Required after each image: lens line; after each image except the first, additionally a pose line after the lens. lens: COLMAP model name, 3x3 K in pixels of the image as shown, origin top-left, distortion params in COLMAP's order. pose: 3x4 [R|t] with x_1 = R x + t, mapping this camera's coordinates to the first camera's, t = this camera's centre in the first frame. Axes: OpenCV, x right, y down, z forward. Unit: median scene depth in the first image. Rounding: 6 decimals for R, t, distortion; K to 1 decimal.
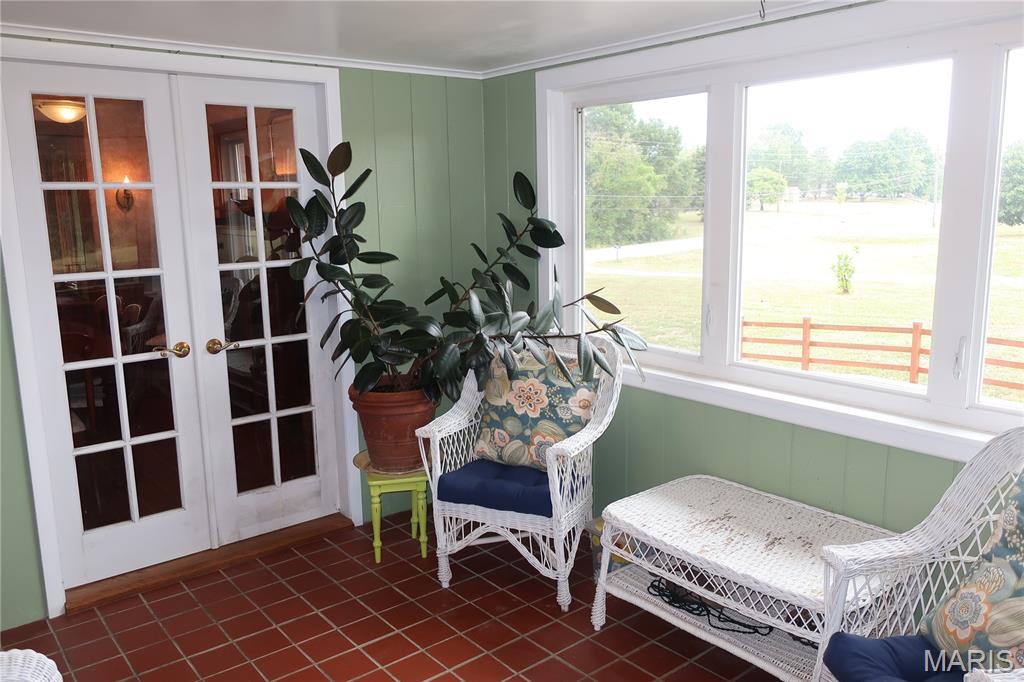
lens RADIAL K [[796.4, 0, 512.0], [0, 796.4, 341.0], [0, 0, 1]] dist [-0.012677, 0.003750]
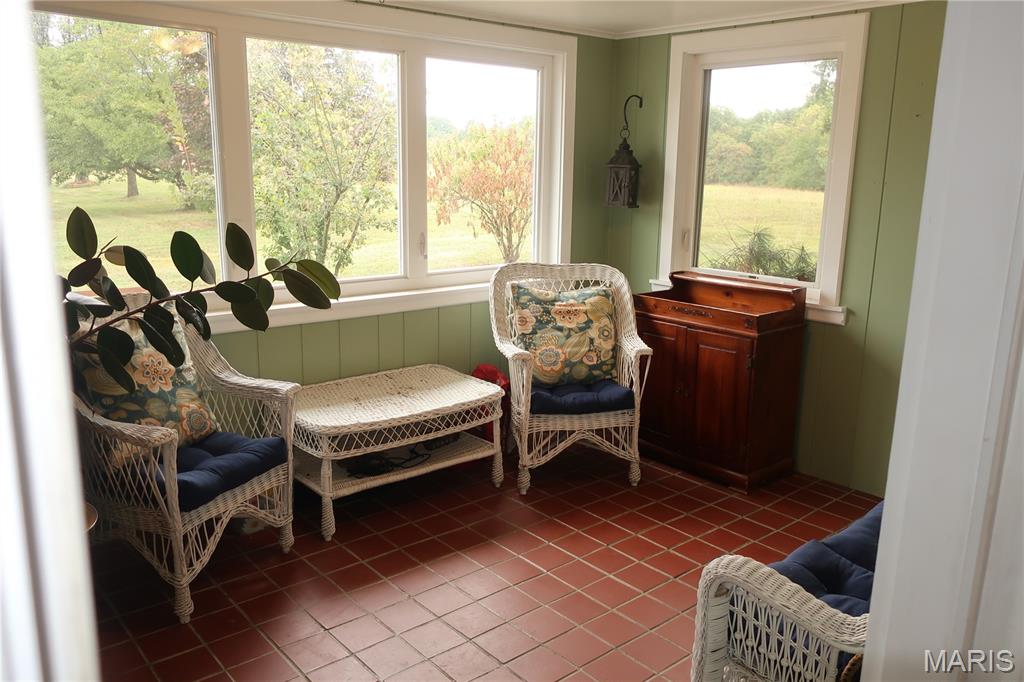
lens RADIAL K [[796.4, 0, 512.0], [0, 796.4, 341.0], [0, 0, 1]] dist [-0.012677, 0.003750]
pose [[-0.014232, -0.207070, 0.978223, -0.843862], [0.157952, 0.965572, 0.206691, -0.076606], [-0.987344, 0.157454, 0.018966, 0.655101]]
